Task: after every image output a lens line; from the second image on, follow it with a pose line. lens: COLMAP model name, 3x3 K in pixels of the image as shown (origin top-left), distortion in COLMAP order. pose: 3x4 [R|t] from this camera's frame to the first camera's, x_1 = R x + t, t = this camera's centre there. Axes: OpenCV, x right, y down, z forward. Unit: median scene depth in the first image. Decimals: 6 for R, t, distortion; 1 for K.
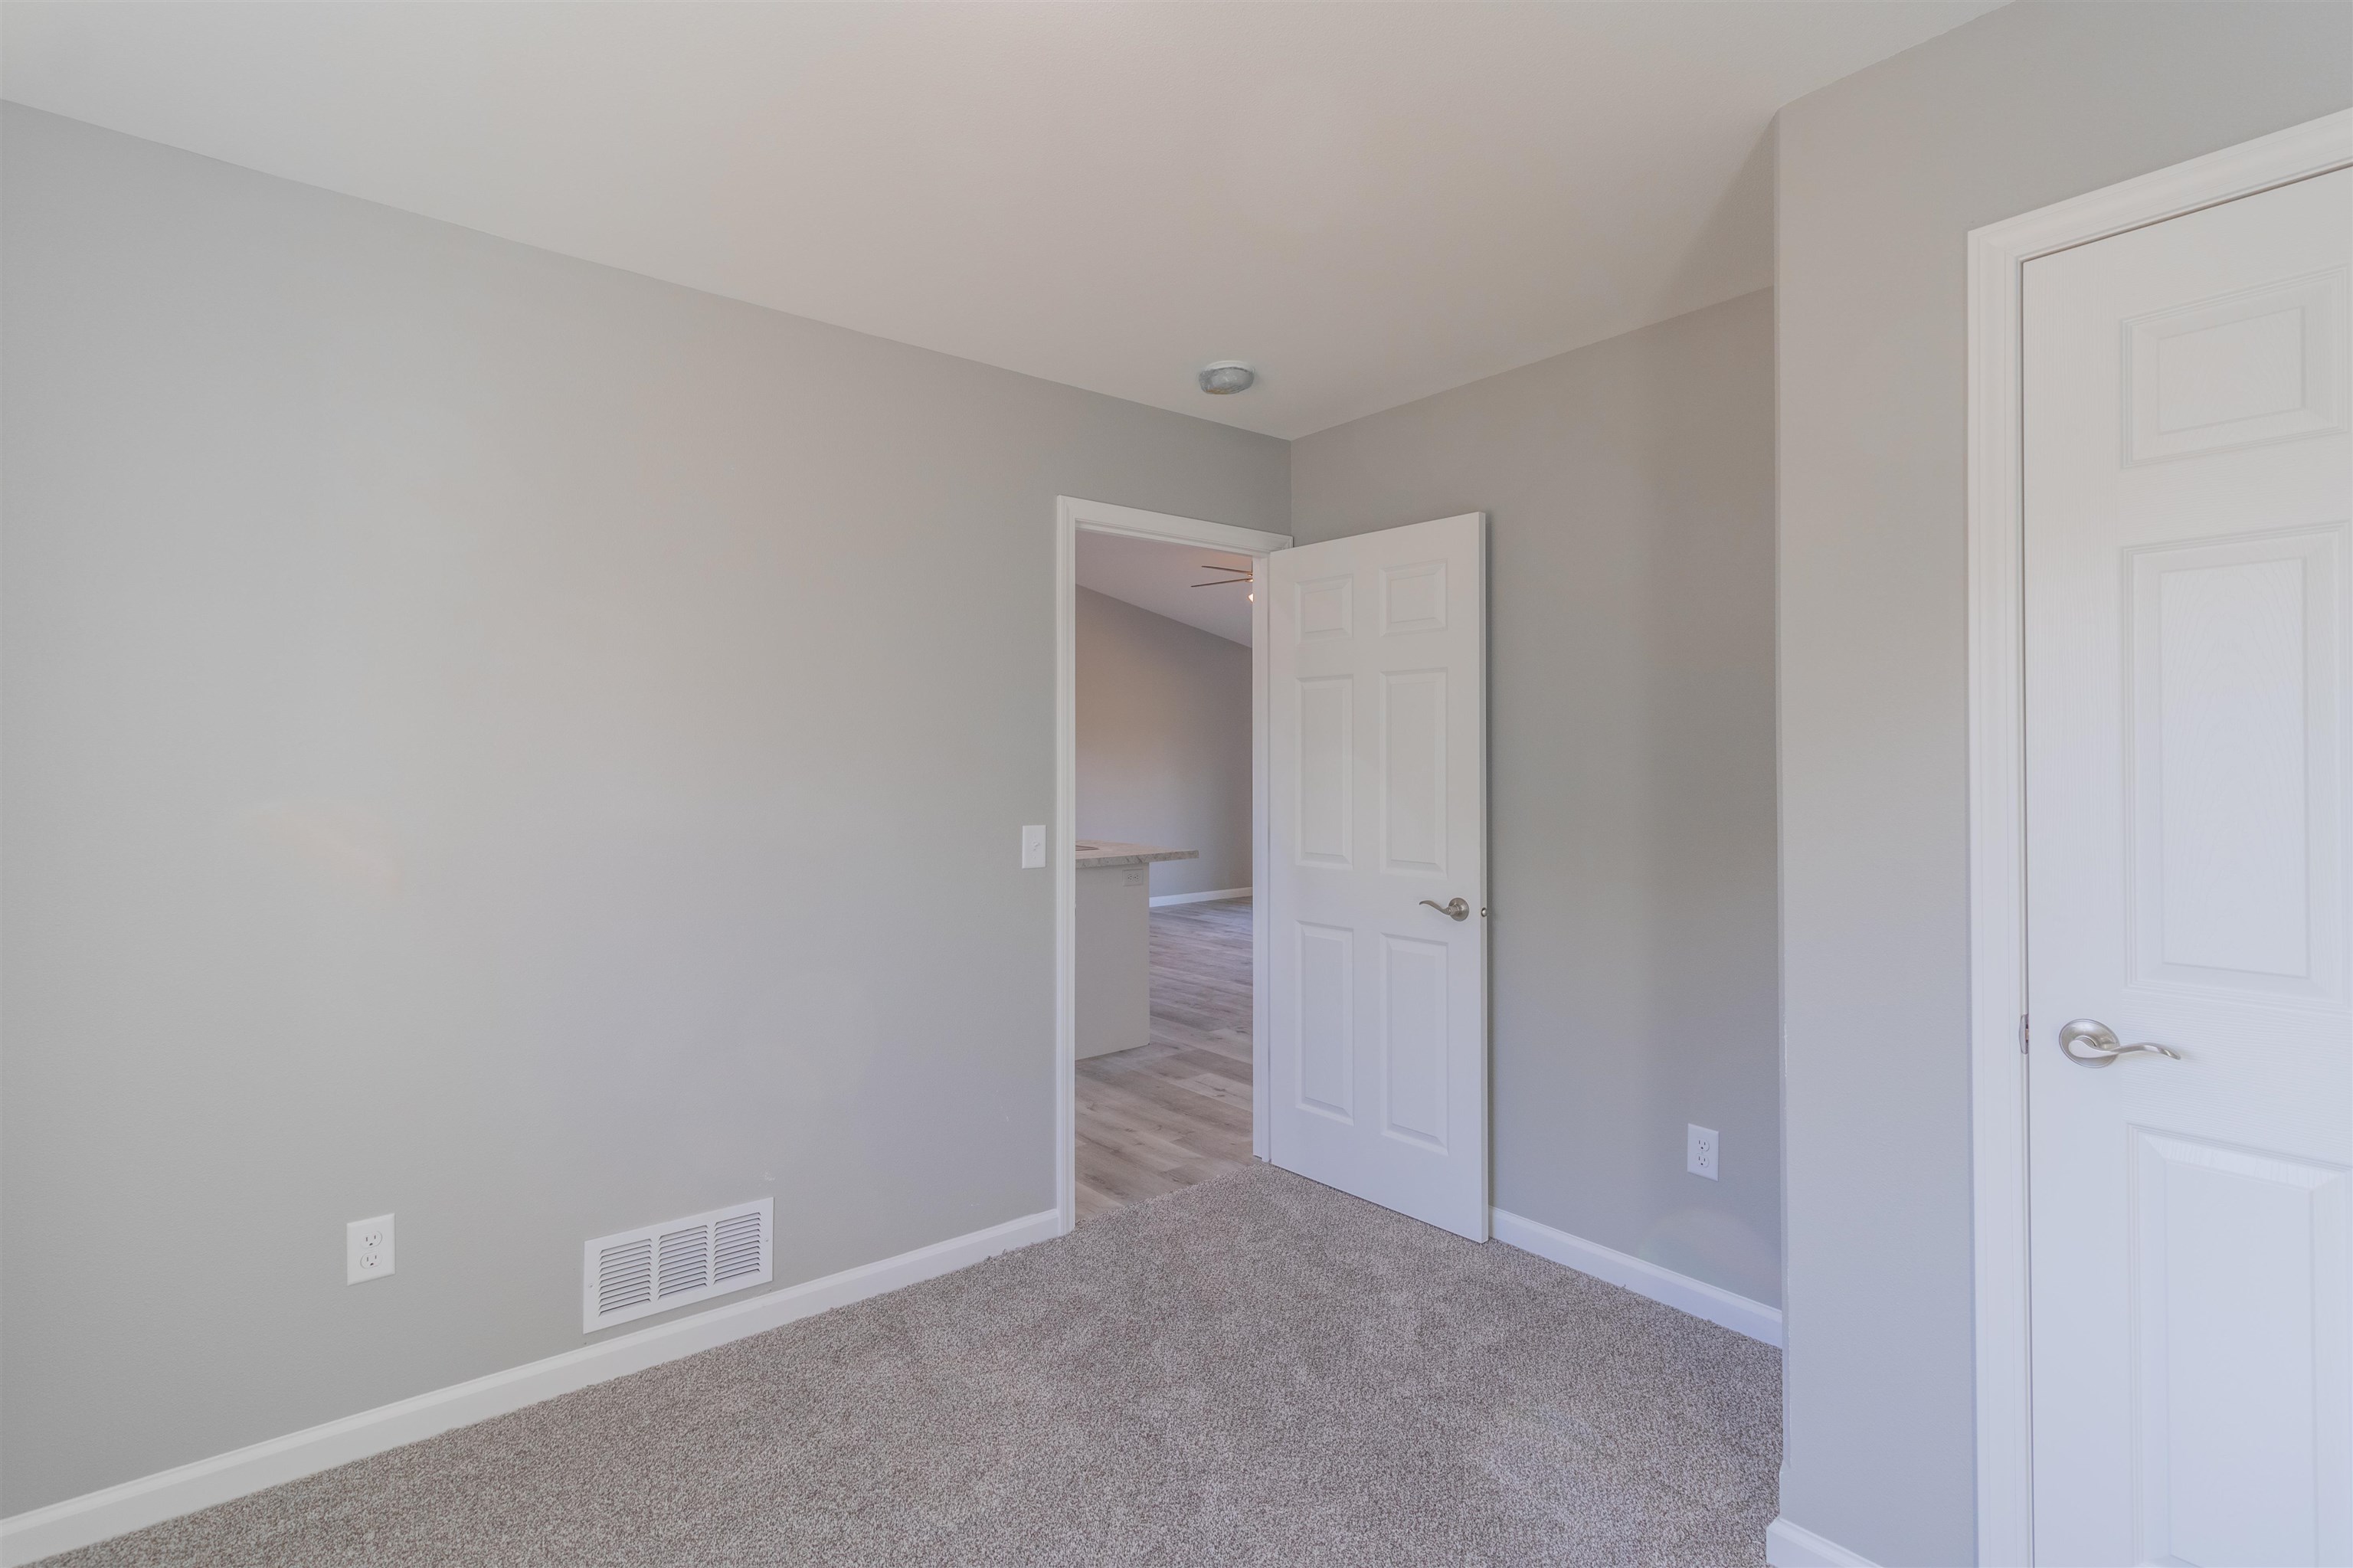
lens RADIAL K [[1075.4, 0, 1153.2], [0, 1075.4, 741.4], [0, 0, 1]] dist [-0.020180, -0.000309]
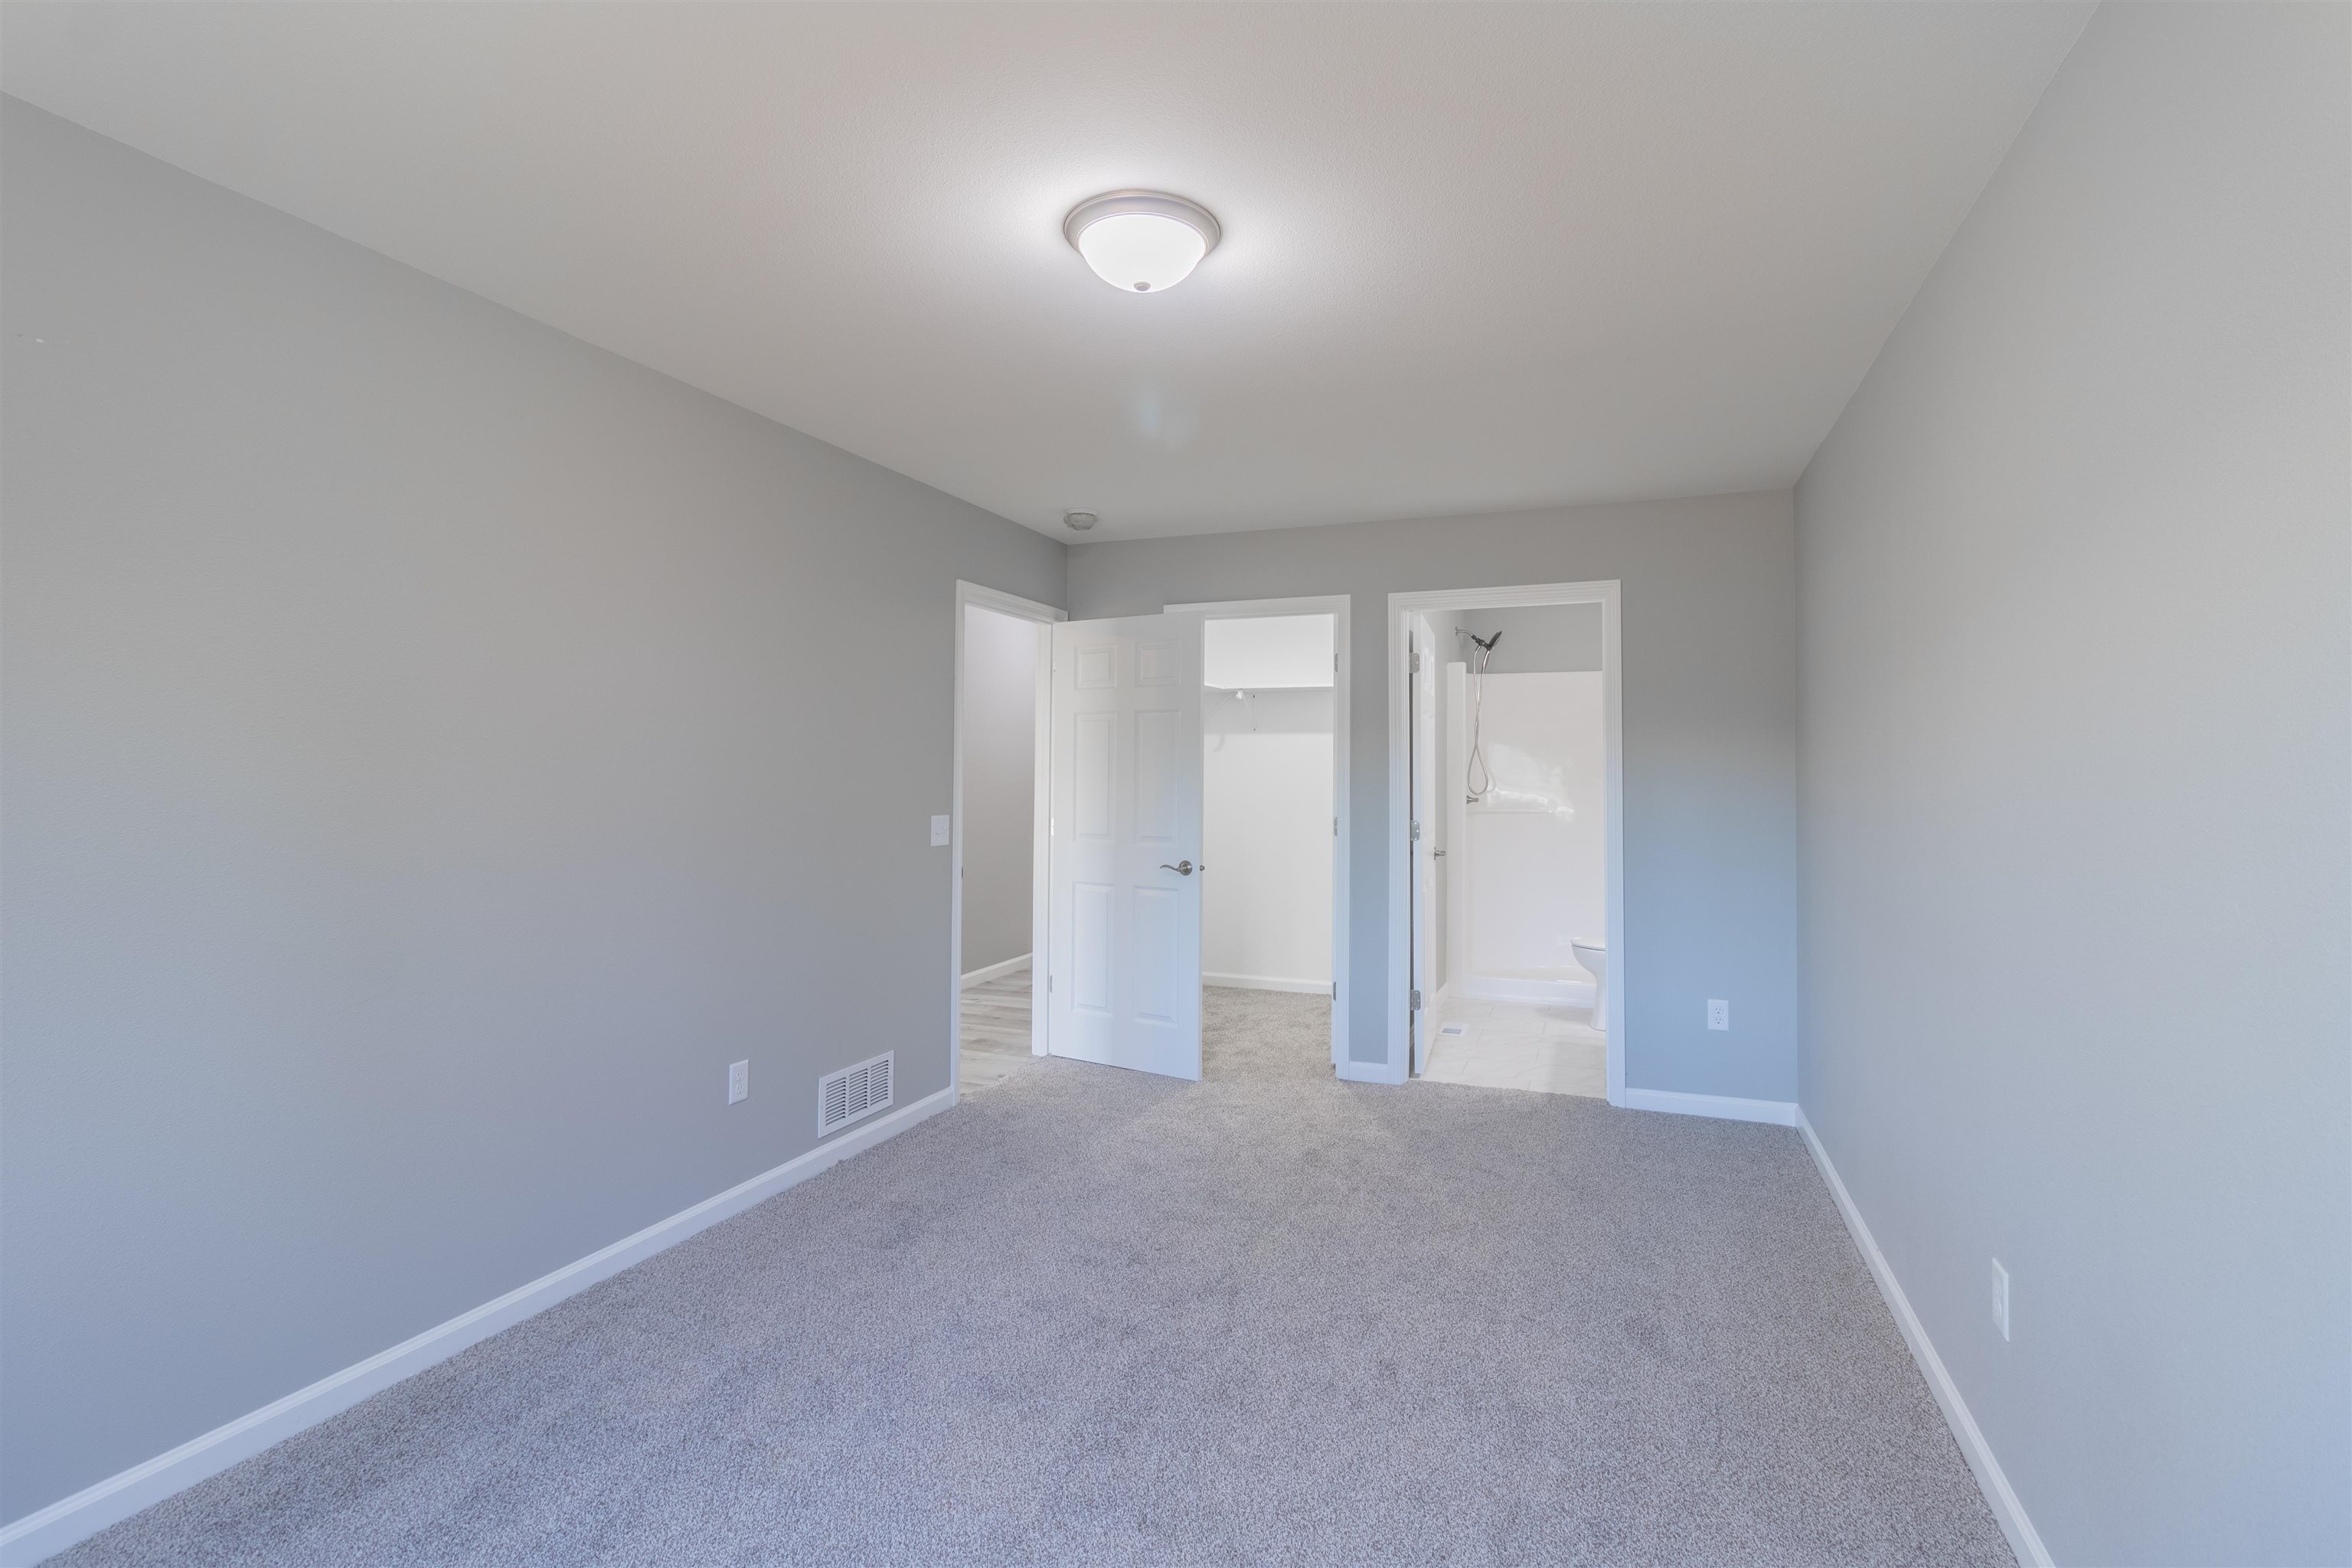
lens RADIAL K [[1075.0, 0, 1187.7], [0, 1075.0, 776.9], [0, 0, 1]] dist [-0.020180, -0.000309]
pose [[0.872130, 0.004672, 0.489252, -0.515850], [-0.016393, 0.999672, 0.019676, -0.005556], [-0.488999, -0.025180, 0.871921, -0.379721]]
